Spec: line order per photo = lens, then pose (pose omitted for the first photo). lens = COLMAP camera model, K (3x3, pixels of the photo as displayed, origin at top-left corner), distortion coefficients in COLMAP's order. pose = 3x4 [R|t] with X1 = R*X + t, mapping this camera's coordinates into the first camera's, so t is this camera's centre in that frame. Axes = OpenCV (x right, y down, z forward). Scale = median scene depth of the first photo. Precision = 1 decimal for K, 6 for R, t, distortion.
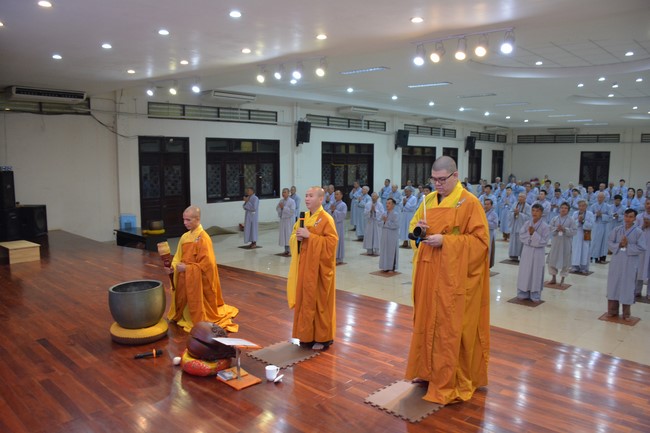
lens RADIAL K [[490.8, 0, 282.8], [0, 490.8, 215.3], [0, 0, 1]] dist [-0.069482, 0.003684]
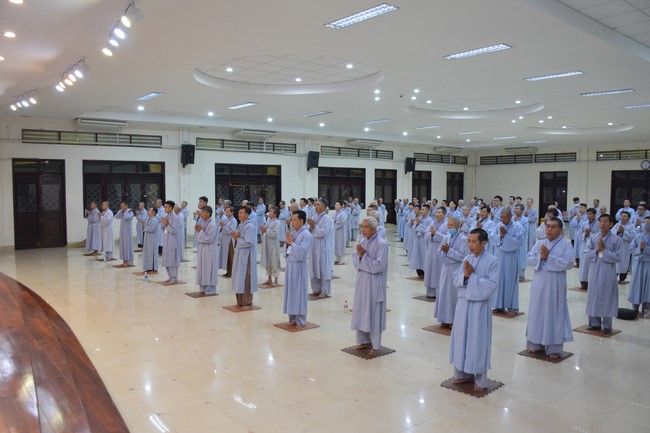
lens RADIAL K [[490.8, 0, 282.8], [0, 490.8, 215.3], [0, 0, 1]] dist [-0.069482, 0.003684]
pose [[0.986888, 0.008272, -0.161192, 0.423256], [-0.017579, 0.998254, -0.056397, 0.021250], [0.160444, 0.058491, 0.985310, -0.017563]]
